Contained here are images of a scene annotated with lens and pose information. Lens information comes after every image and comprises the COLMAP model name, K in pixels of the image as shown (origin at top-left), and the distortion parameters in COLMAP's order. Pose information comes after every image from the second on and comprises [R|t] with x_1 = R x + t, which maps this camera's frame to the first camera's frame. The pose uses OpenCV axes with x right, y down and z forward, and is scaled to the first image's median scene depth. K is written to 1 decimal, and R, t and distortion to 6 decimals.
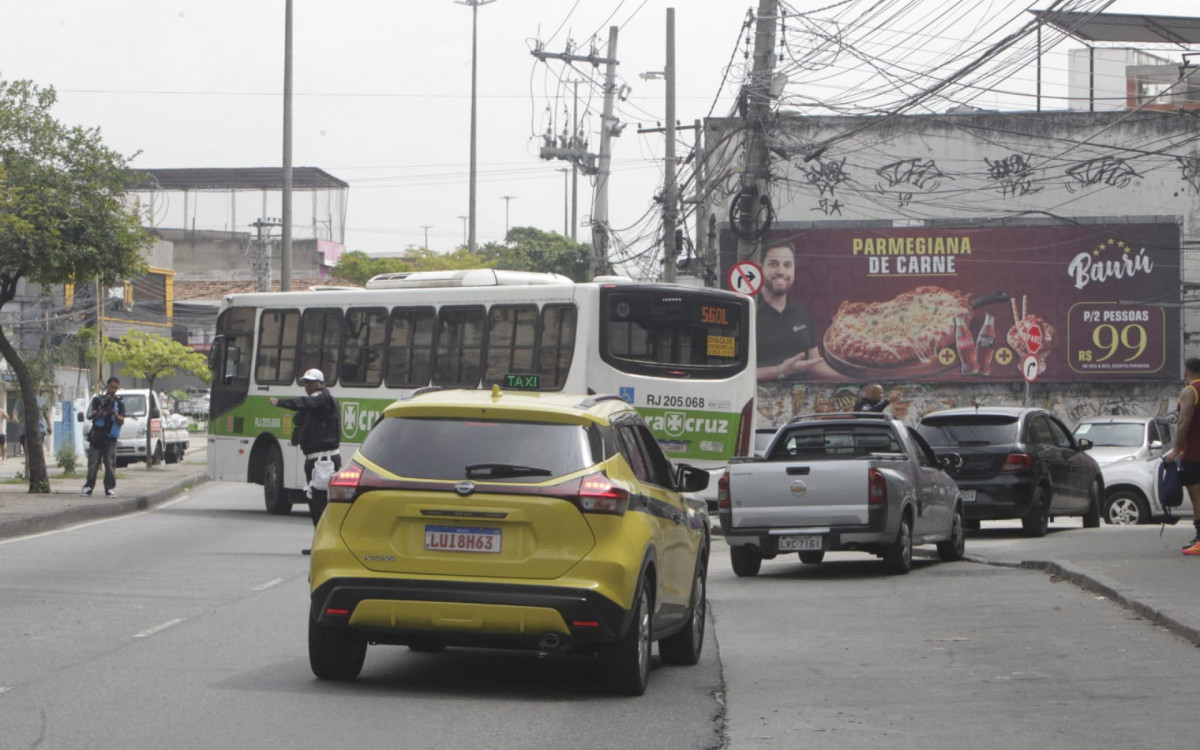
lens RADIAL K [[3098.4, 0, 599.6], [0, 3098.4, 497.1], [0, 0, 1]] dist [-0.348183, 0.180830]
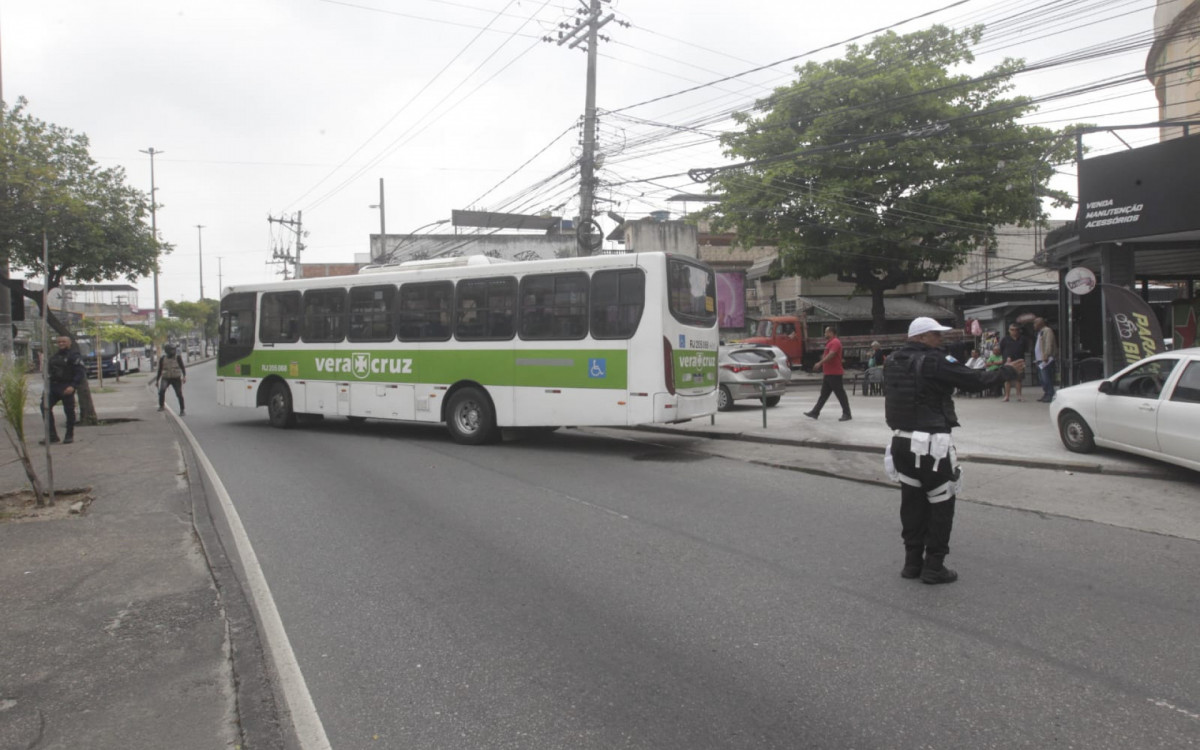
lens RADIAL K [[700.6, 0, 610.9], [0, 700.6, 371.9], [0, 0, 1]] dist [-0.054618, 0.002838]
pose [[0.866637, -0.049448, 0.496483, -0.129237], [0.042392, 0.998776, 0.025477, -0.023230], [-0.497135, -0.001032, 0.867673, 0.612416]]
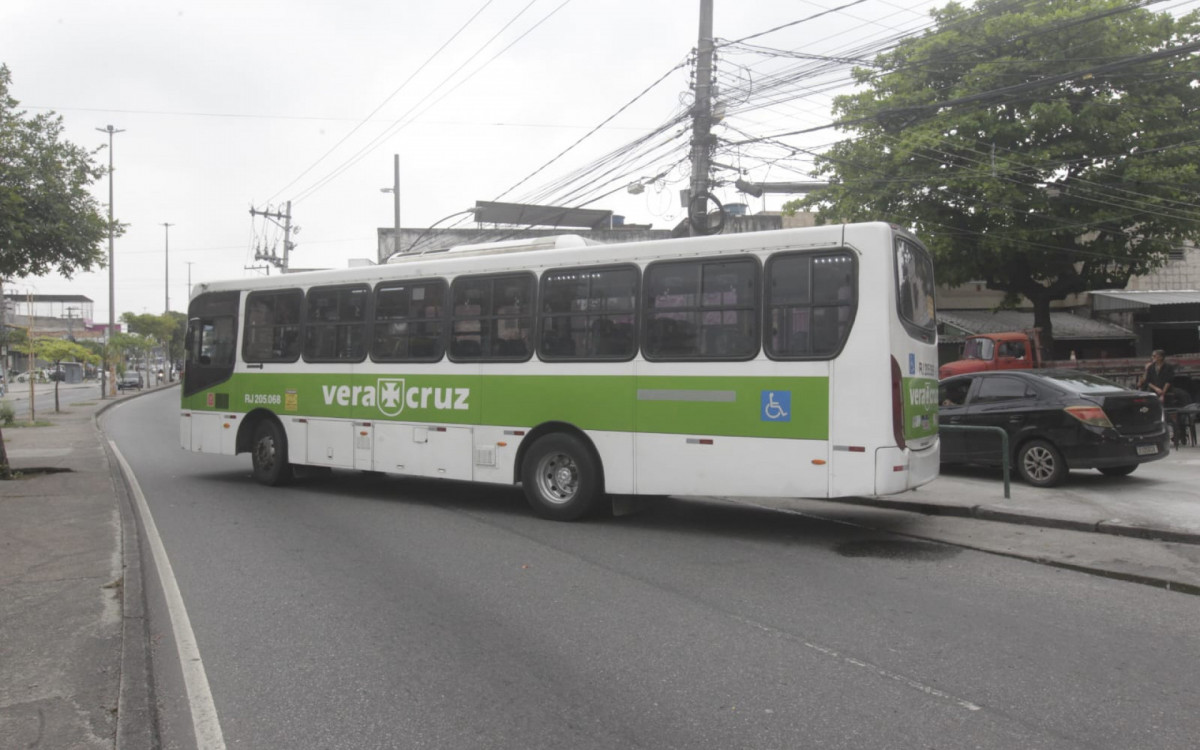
lens RADIAL K [[847.1, 0, 614.5], [0, 847.1, 368.0], [0, 0, 1]] dist [-0.043798, 0.000502]
pose [[0.888051, -0.022187, 0.459210, -0.128700], [0.034413, 0.999241, -0.018271, -0.024603], [-0.458456, 0.032028, 0.888140, 0.674896]]
